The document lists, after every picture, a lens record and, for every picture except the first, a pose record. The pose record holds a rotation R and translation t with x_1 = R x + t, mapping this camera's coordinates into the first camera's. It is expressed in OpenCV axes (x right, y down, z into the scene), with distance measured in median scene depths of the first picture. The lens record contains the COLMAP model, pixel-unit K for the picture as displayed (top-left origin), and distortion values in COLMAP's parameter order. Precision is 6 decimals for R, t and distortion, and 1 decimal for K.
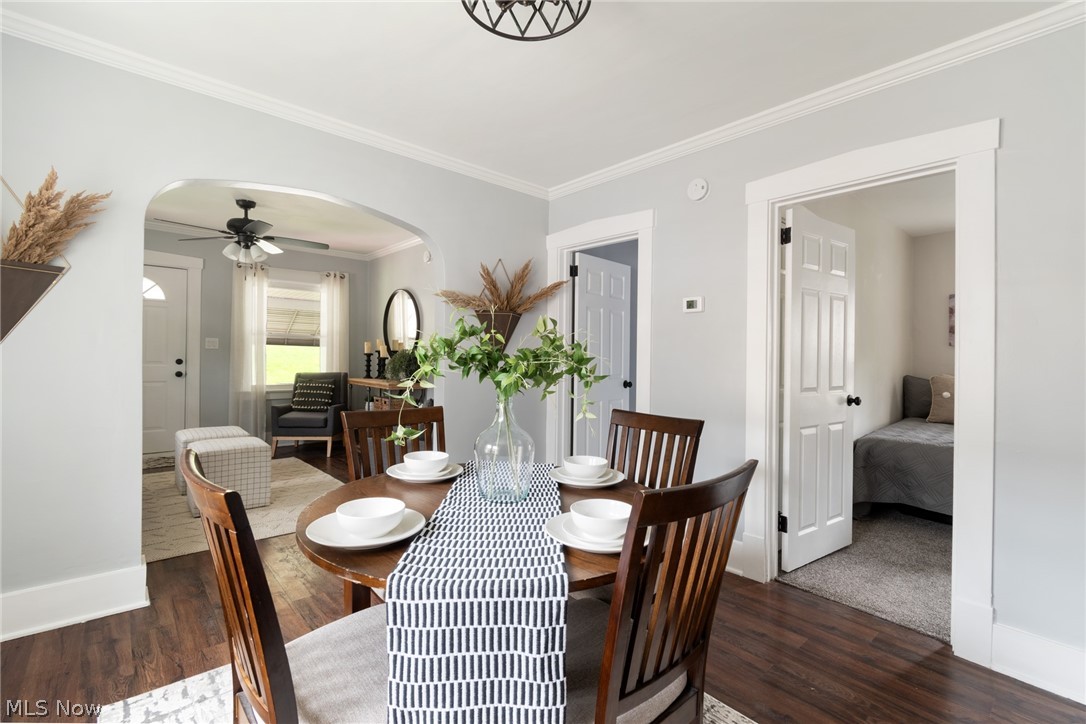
lens RADIAL K [[482.8, 0, 543.3], [0, 482.8, 358.1], [0, 0, 1]] dist [0.001113, -0.000088]
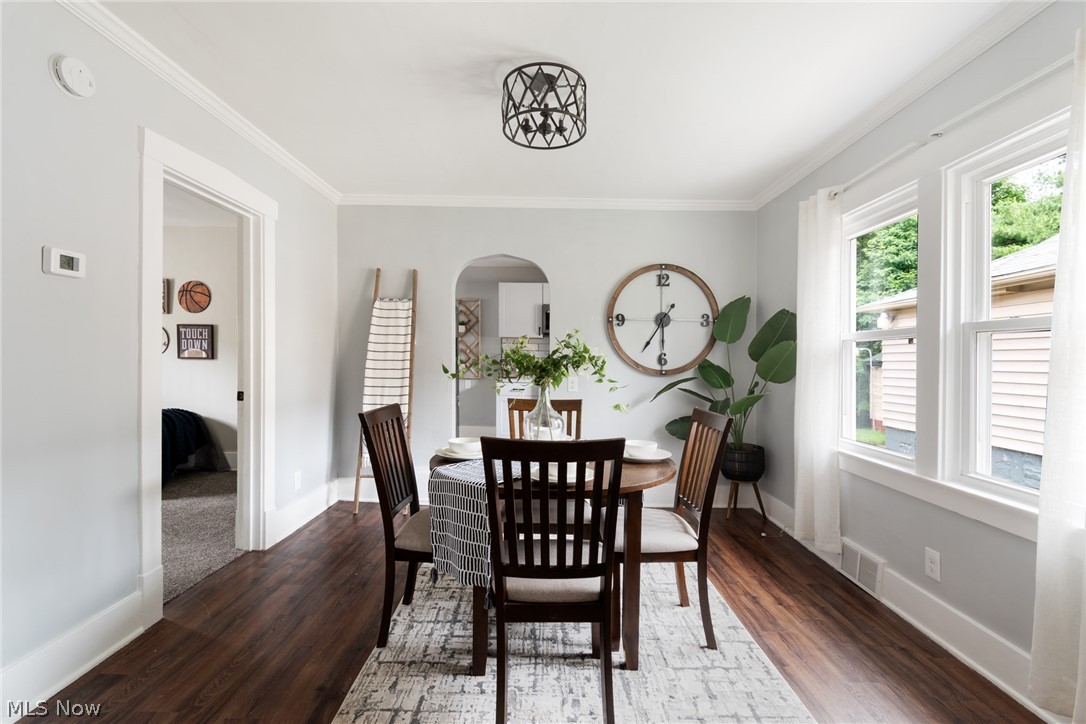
lens RADIAL K [[488.8, 0, 546.6], [0, 488.8, 362.8], [0, 0, 1]] dist [0.000111, -0.000126]
pose [[-0.752326, -0.038073, 0.657690, -0.284675], [-0.025901, 0.999266, 0.028218, -0.011321], [-0.658282, 0.004194, -0.752760, 0.563443]]
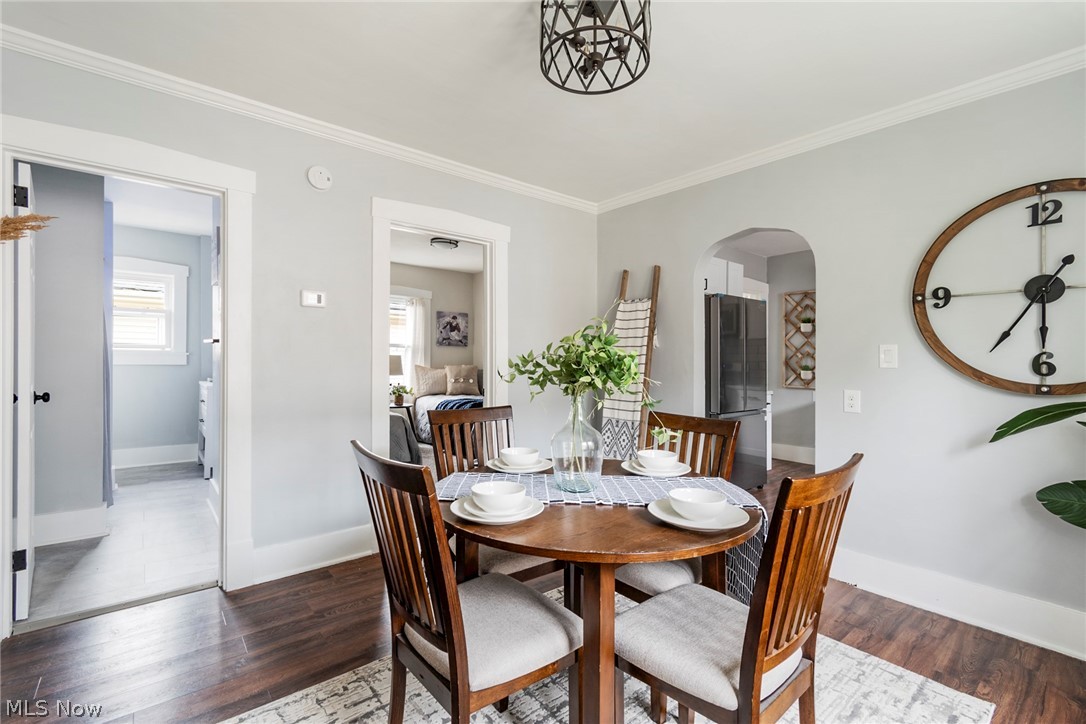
lens RADIAL K [[485.8, 0, 542.2], [0, 485.8, 365.2], [0, 0, 1]] dist [0.004337, 0.000001]
pose [[0.029092, -0.034991, 0.998964, -0.331445], [-0.007203, 0.999354, 0.035214, -0.010222], [-0.999551, -0.008220, 0.028821, 0.258628]]
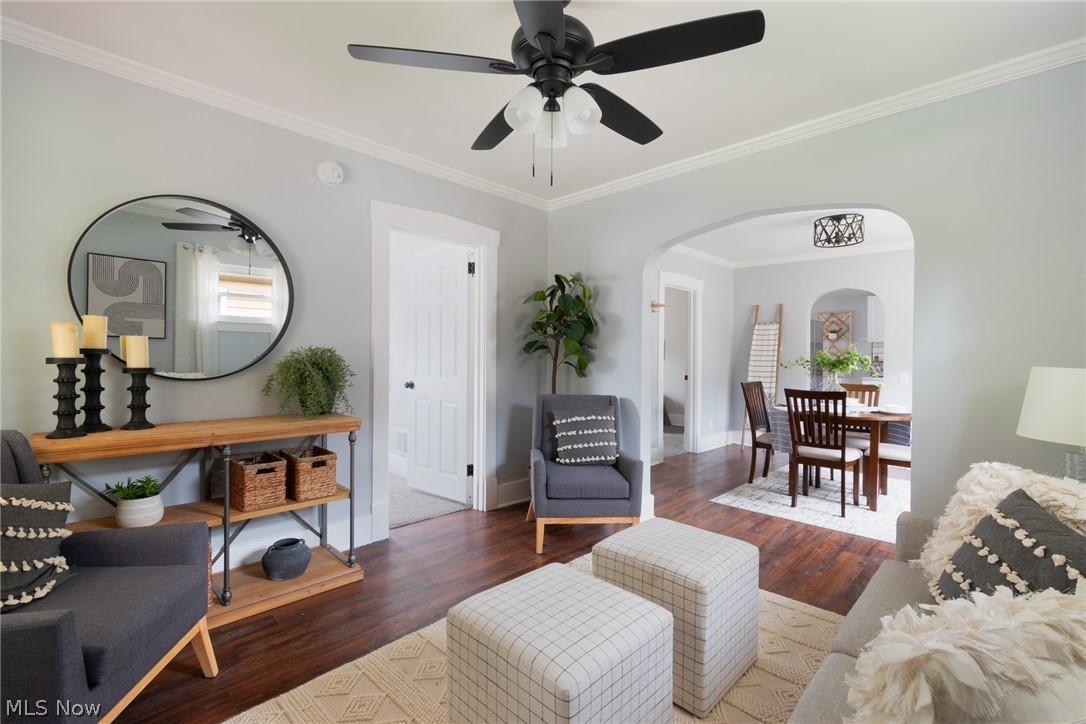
lens RADIAL K [[488.8, 0, 546.6], [0, 488.8, 362.8], [0, 0, 1]] dist [0.000111, -0.000126]
pose [[-0.083485, -0.038204, 0.995776, -0.797784], [-0.008803, 0.999254, 0.037599, -0.024613], [-0.996470, -0.005626, -0.083759, 0.809220]]
